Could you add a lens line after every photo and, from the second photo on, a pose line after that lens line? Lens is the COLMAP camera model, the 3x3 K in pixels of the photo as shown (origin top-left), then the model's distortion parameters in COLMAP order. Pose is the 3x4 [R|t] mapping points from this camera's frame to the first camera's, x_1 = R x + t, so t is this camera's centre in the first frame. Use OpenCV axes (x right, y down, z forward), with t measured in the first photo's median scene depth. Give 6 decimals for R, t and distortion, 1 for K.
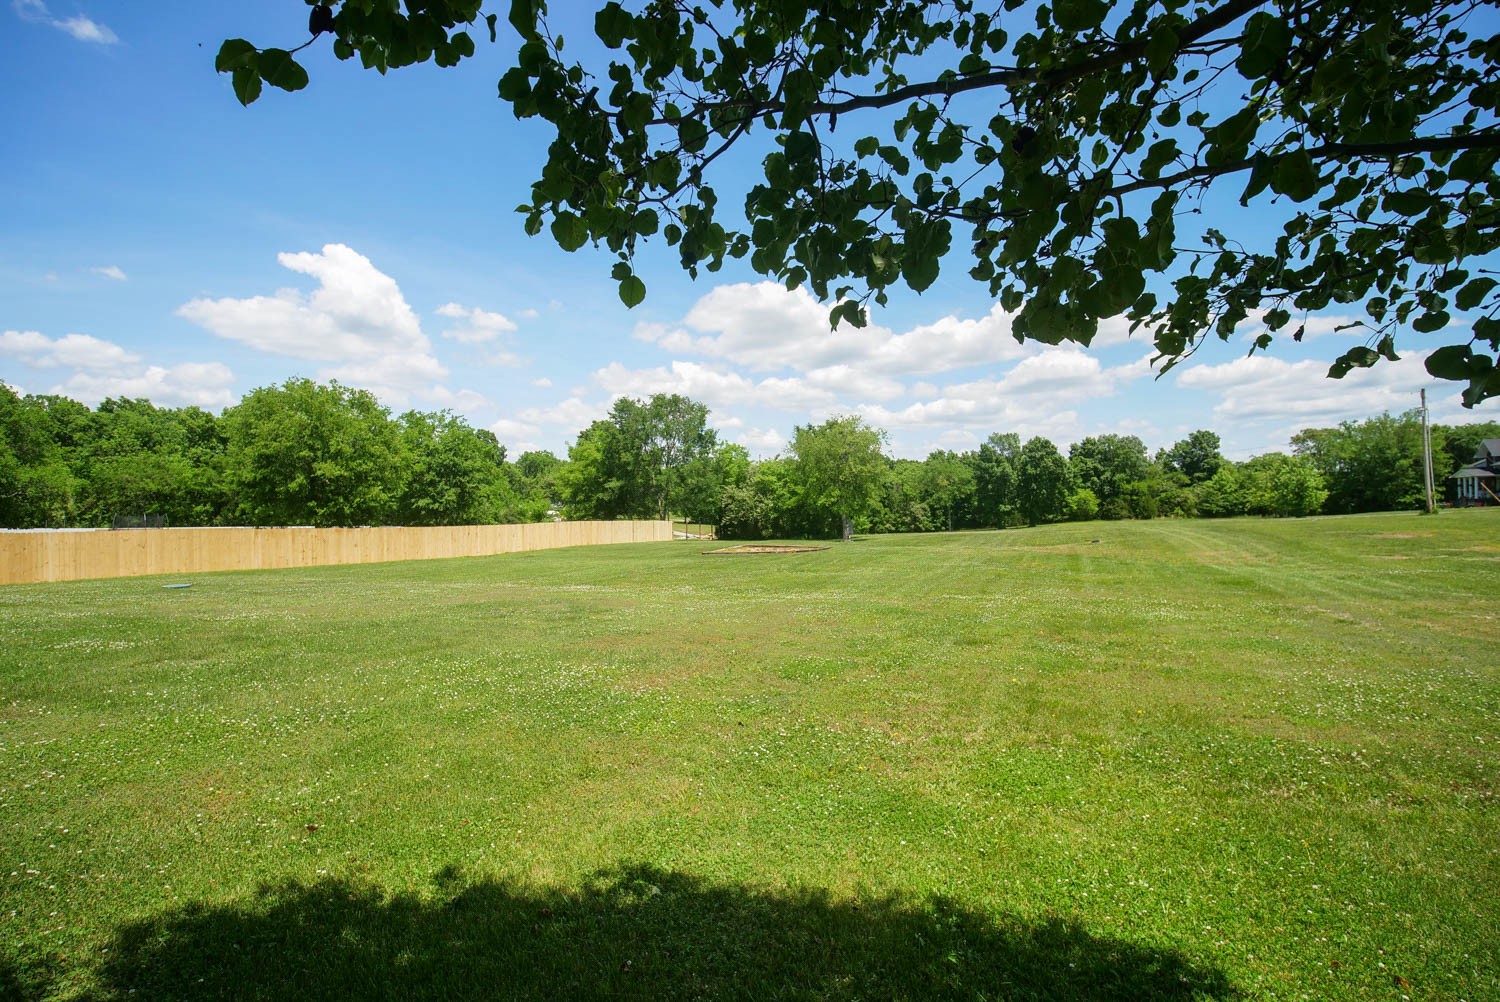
lens RADIAL K [[688.0, 0, 751.0], [0, 688.0, 498.8], [0, 0, 1]] dist [-0.012046, -0.003577]
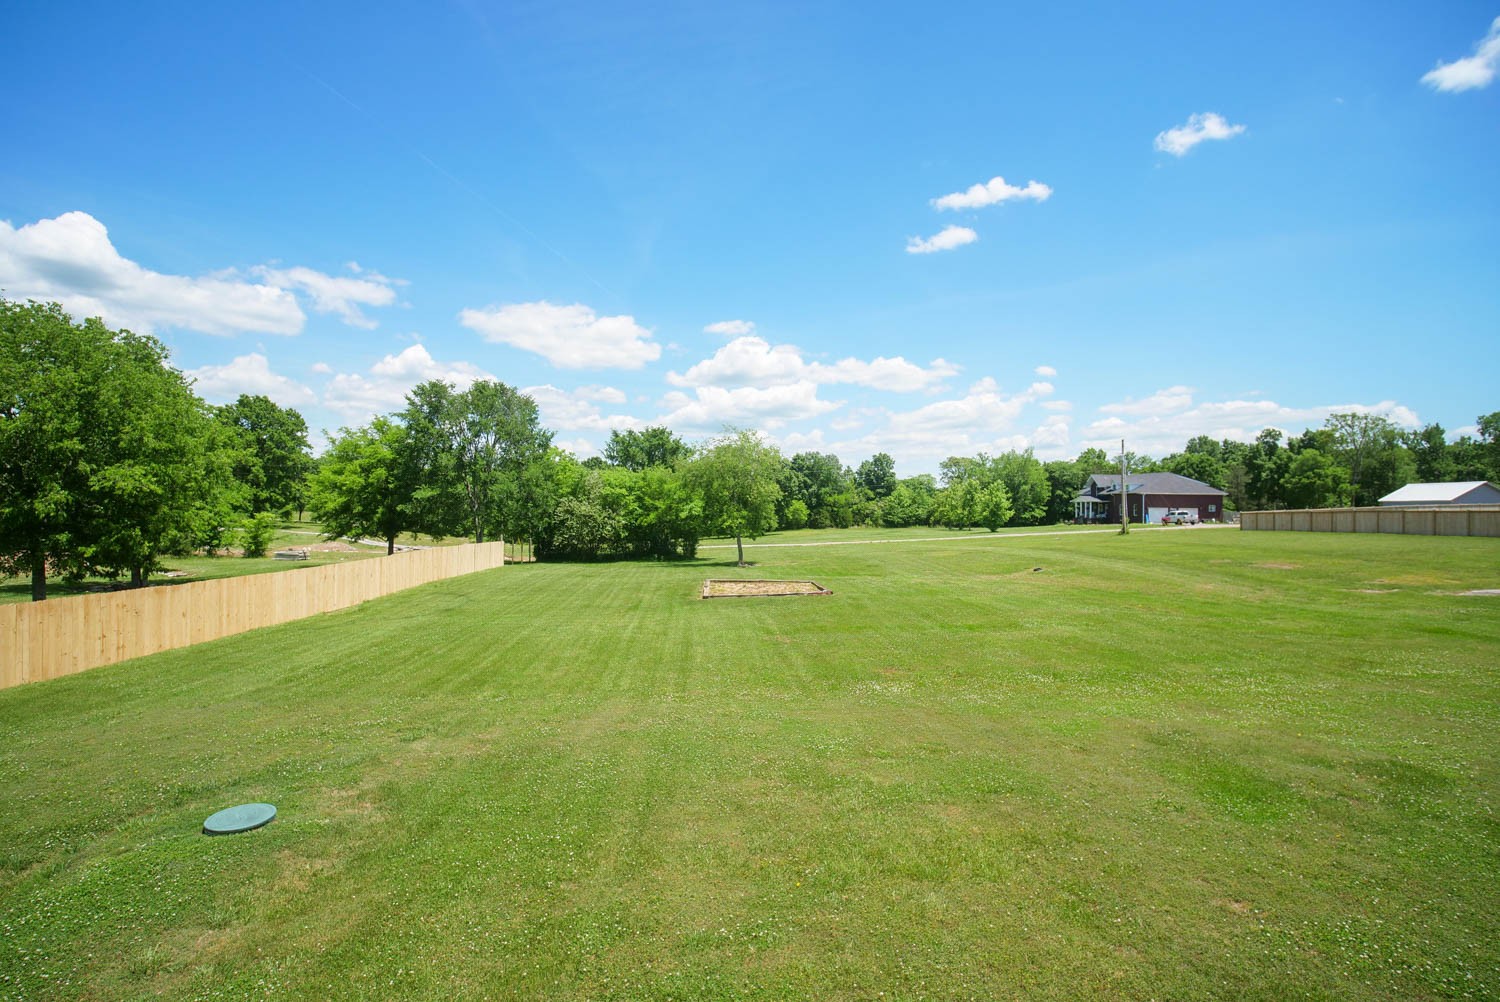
lens RADIAL K [[688.0, 0, 759.0], [0, 688.0, 500.9], [0, 0, 1]] dist [-0.012046, -0.003577]
pose [[0.858164, 0.020204, 0.512979, -0.143496], [-0.022237, 0.999750, -0.002175, -0.010471], [-0.512895, -0.009540, 0.858399, 0.088288]]
